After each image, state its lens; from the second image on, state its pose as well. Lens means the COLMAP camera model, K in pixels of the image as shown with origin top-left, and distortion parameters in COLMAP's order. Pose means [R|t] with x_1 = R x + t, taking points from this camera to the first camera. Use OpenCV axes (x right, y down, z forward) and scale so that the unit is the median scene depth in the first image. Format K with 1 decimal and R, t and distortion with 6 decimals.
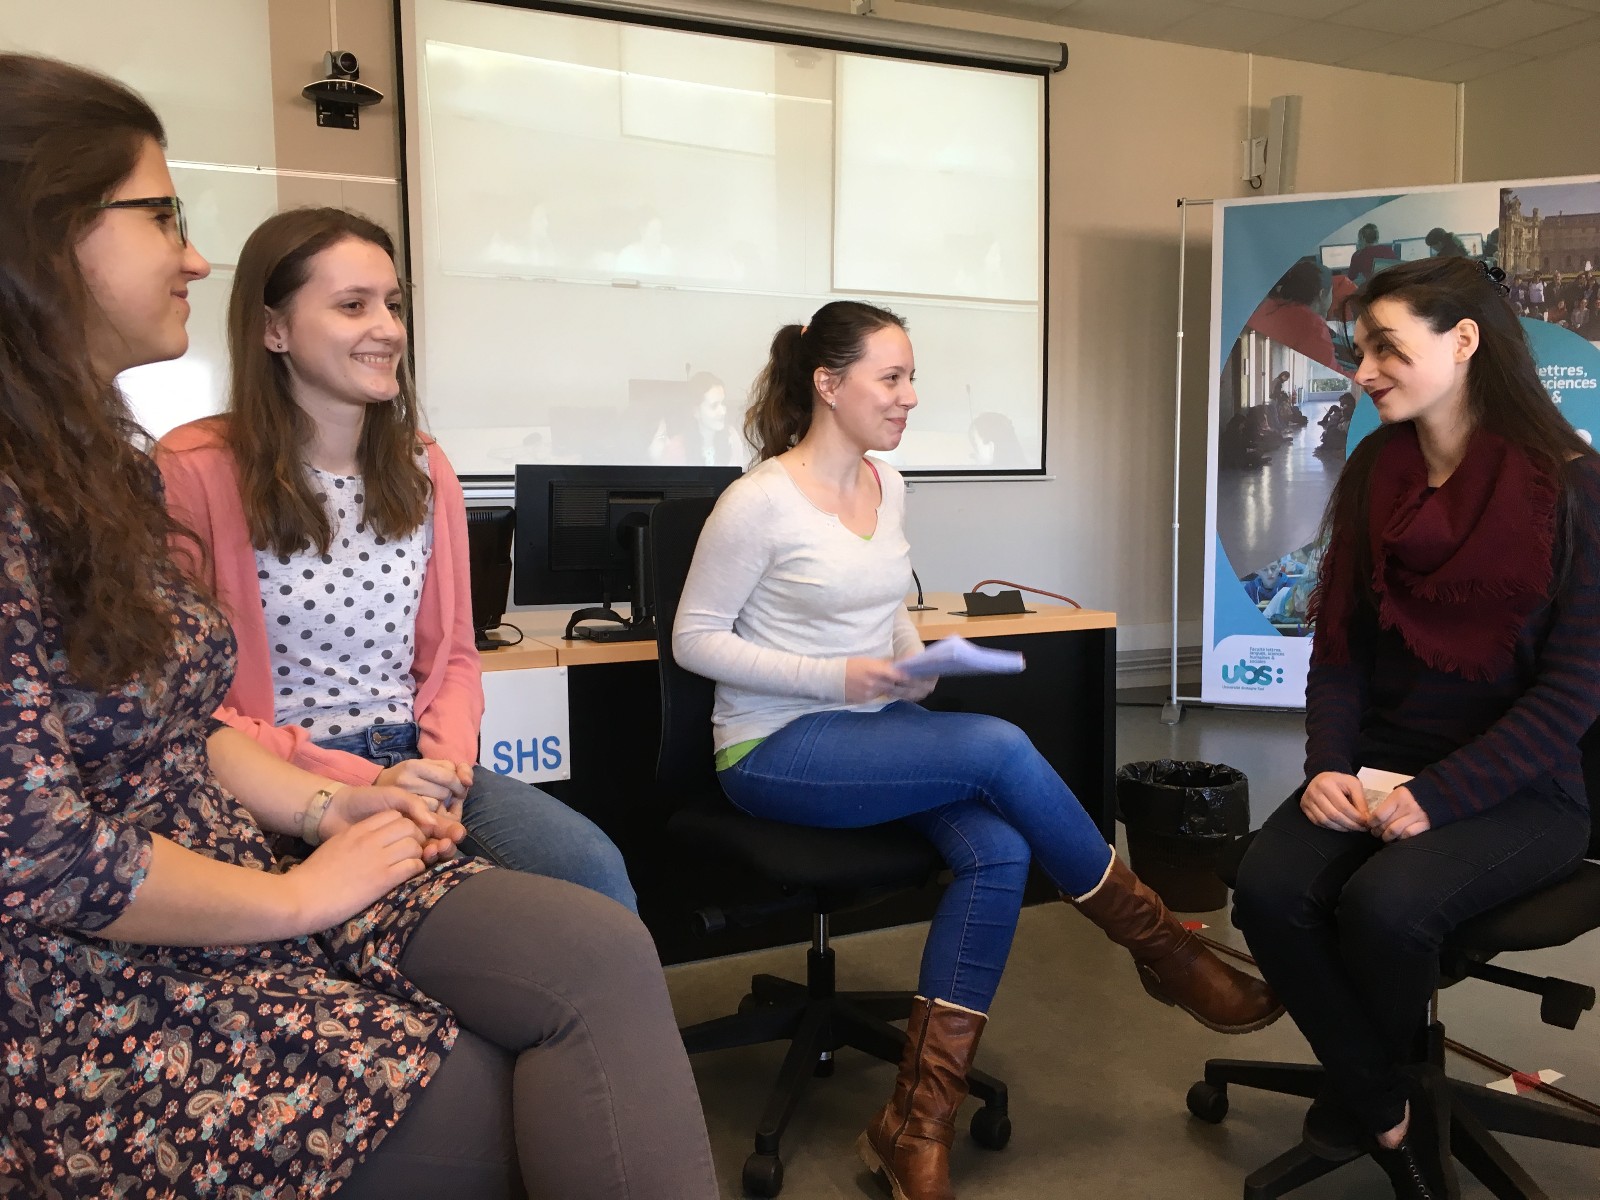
lens RADIAL K [[1358.4, 0, 797.0], [0, 1358.4, 592.1], [0, 0, 1]] dist [0.096096, -0.135565]
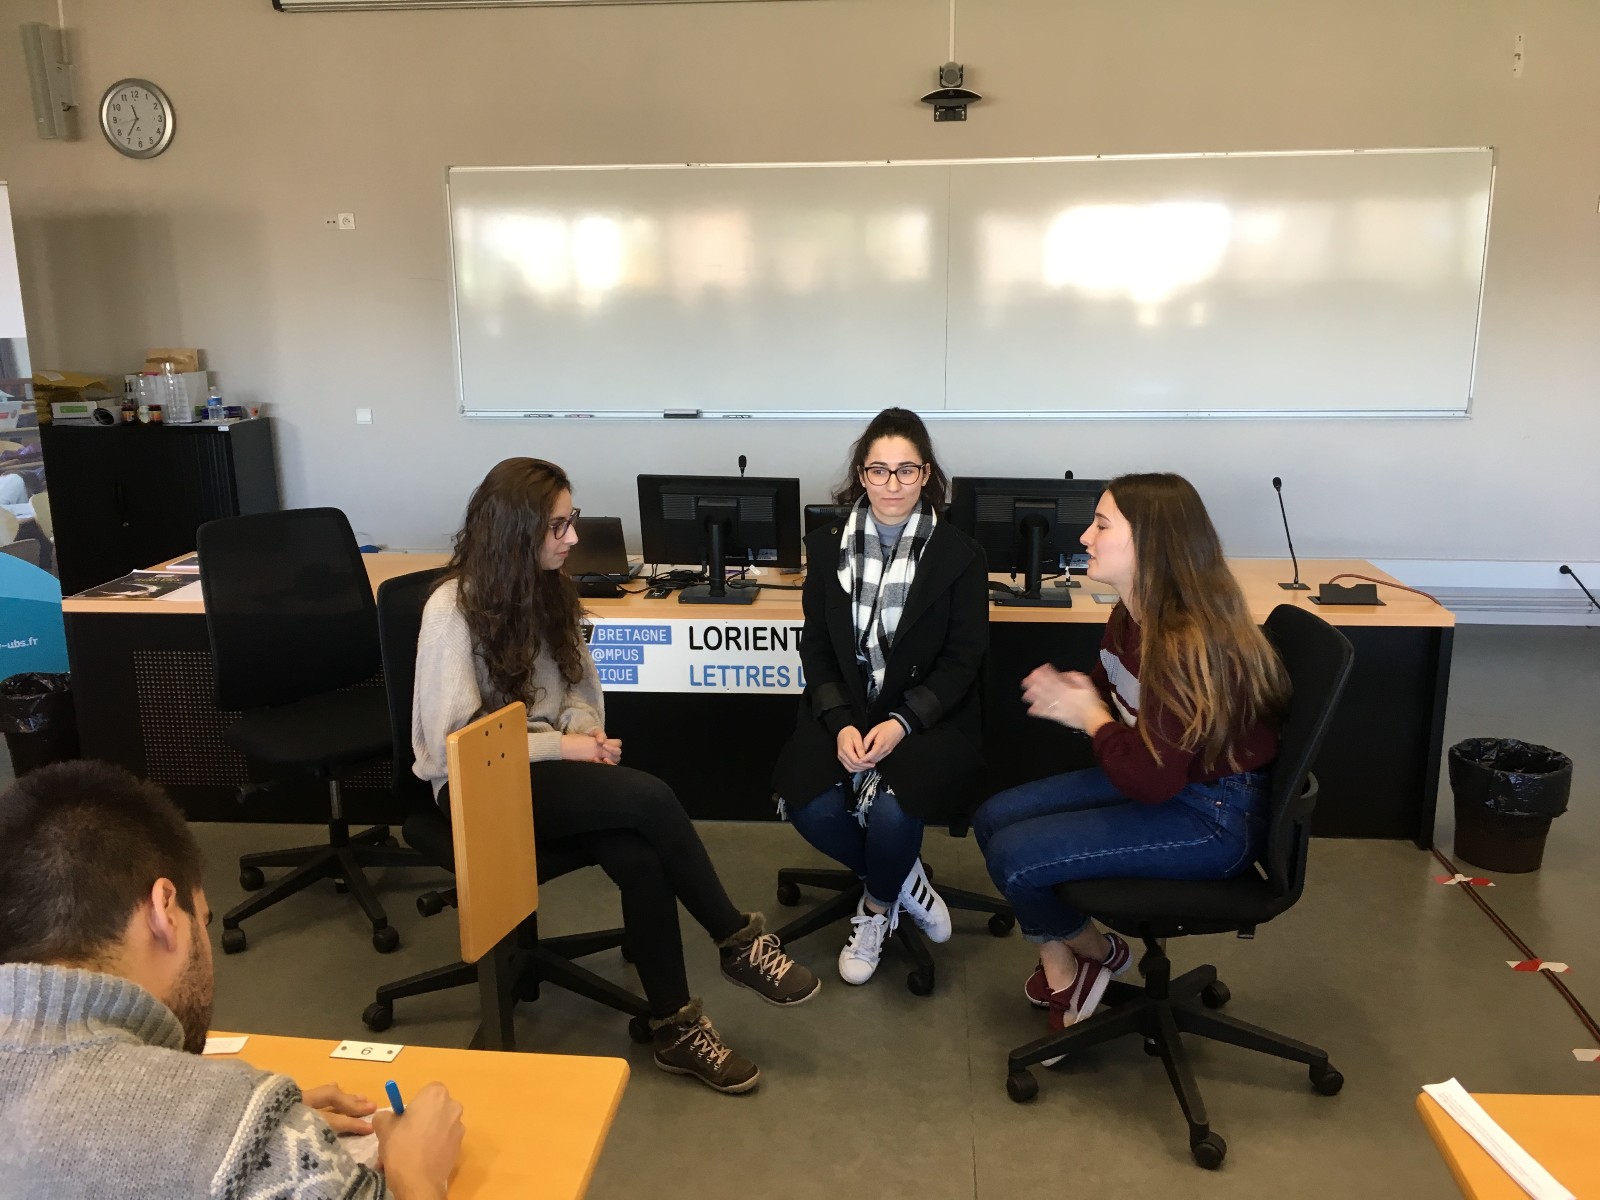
lens RADIAL K [[1350.6, 0, 800.0], [0, 1350.6, 600.0], [0, 0, 1]] dist [0.019003, 0.008319]
pose [[0.865270, 0.116793, -0.487512, 0.186866], [-0.041602, 0.985857, 0.162344, -0.096467], [0.499577, -0.120189, 0.857891, -0.162622]]
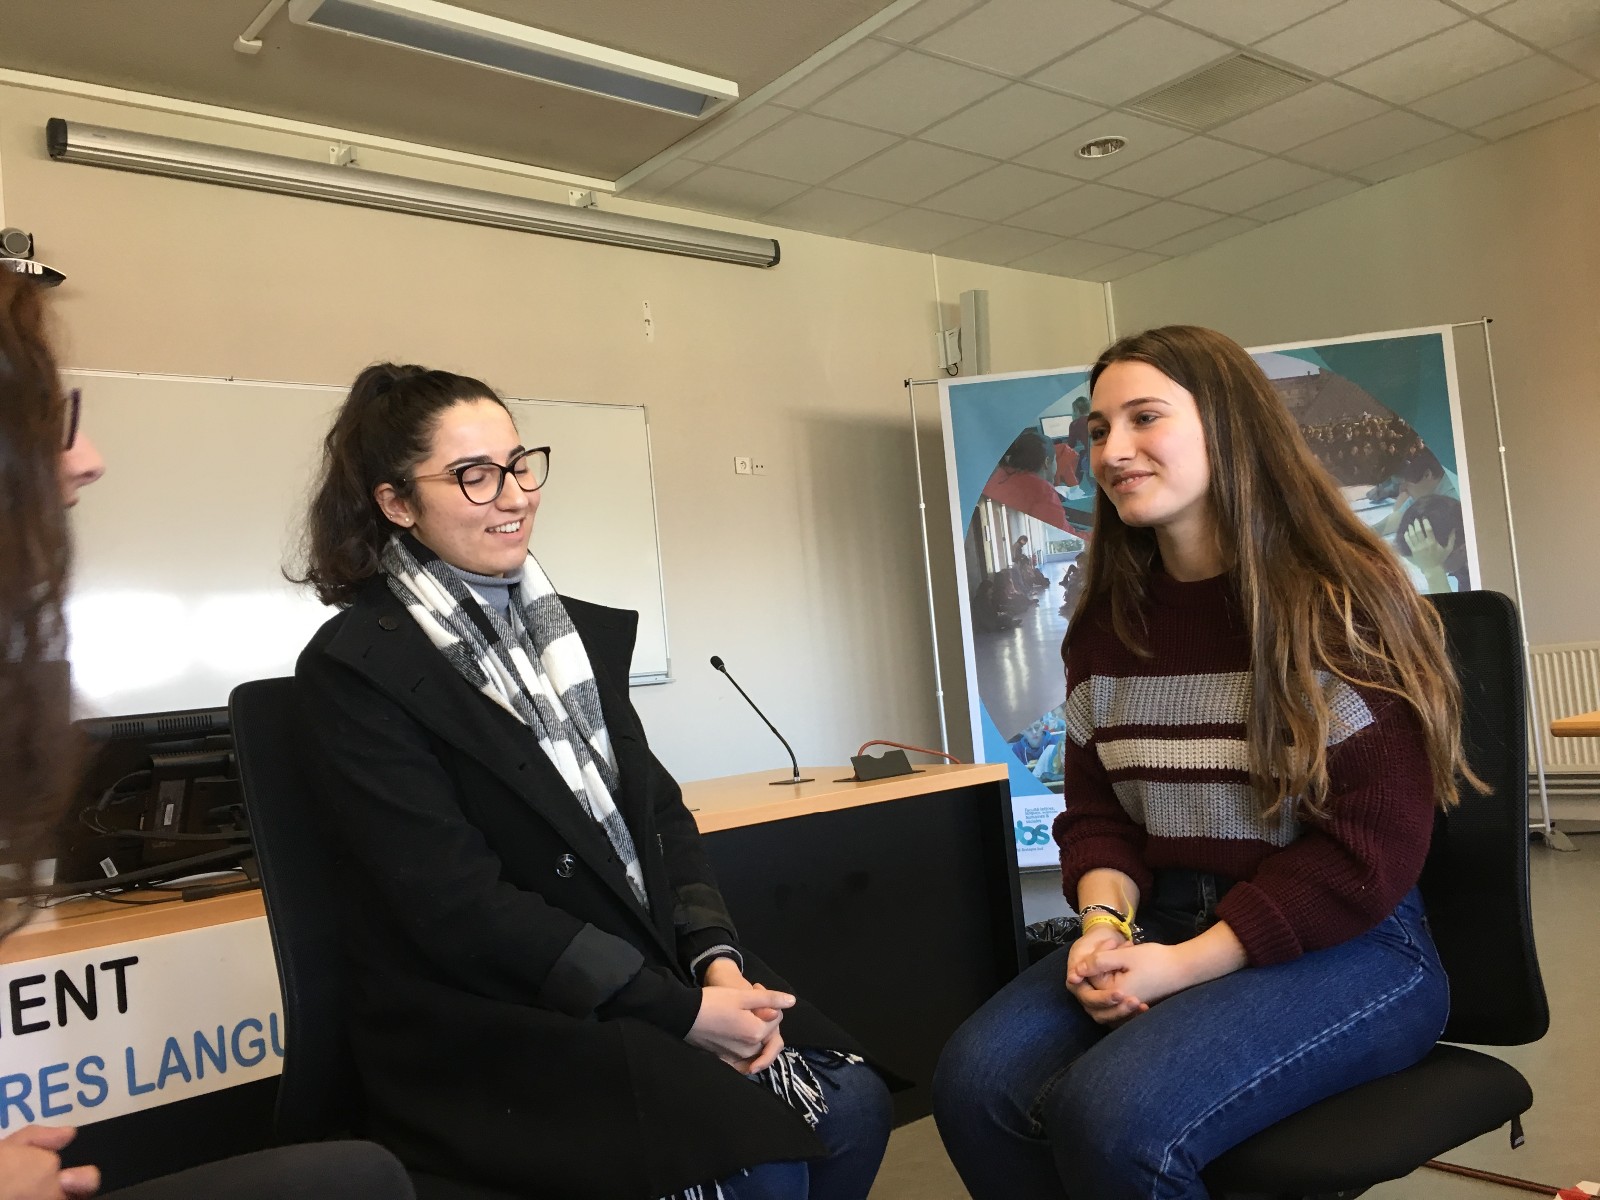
lens RADIAL K [[1357.6, 0, 792.4], [0, 1357.6, 598.4], [0, 0, 1]] dist [0.054214, -0.101451]
pose [[0.962945, -0.064632, 0.261839, -0.086780], [0.104351, 0.984532, -0.140742, 0.012013], [-0.248692, 0.162850, 0.954794, 0.078809]]
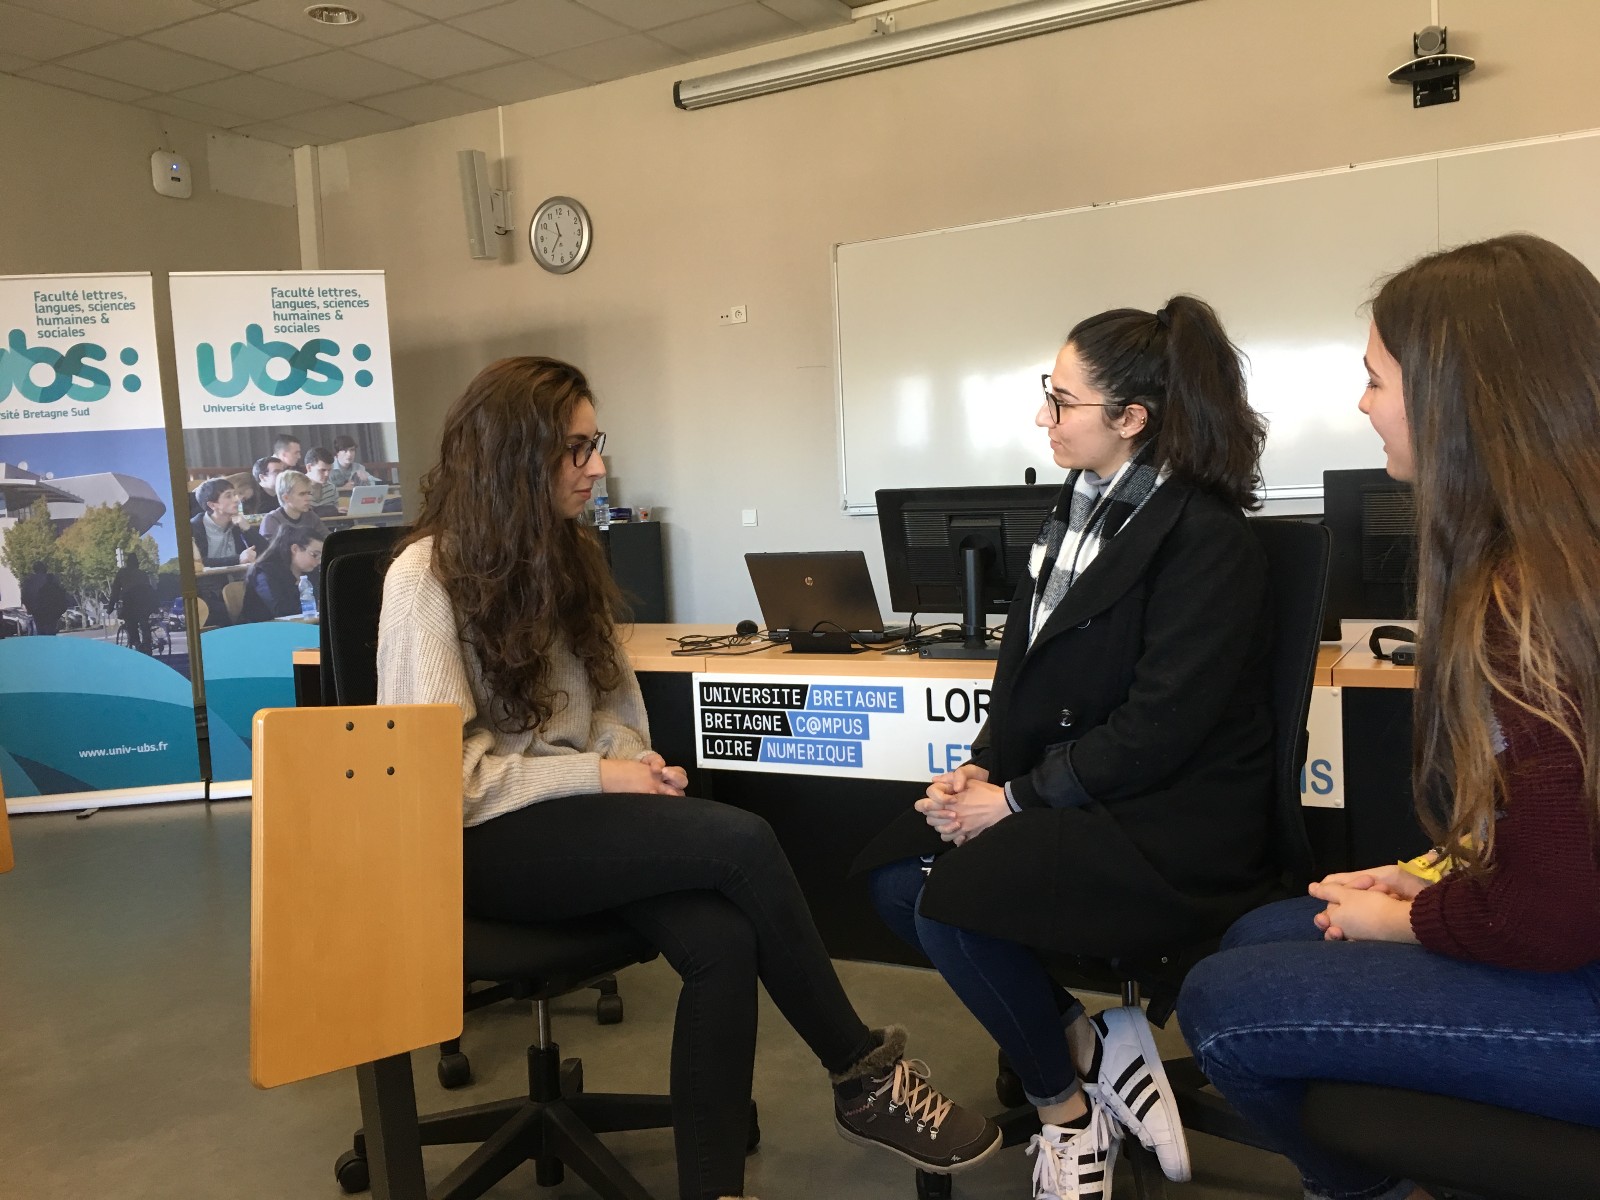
lens RADIAL K [[1354.9, 0, 792.1], [0, 1354.9, 597.6], [0, 0, 1]] dist [0.078678, -0.119010]
pose [[0.588592, 0.042439, -0.807315, 0.175761], [-0.027581, 0.999094, 0.032411, -0.013146], [0.807959, 0.003190, 0.589230, 0.075668]]
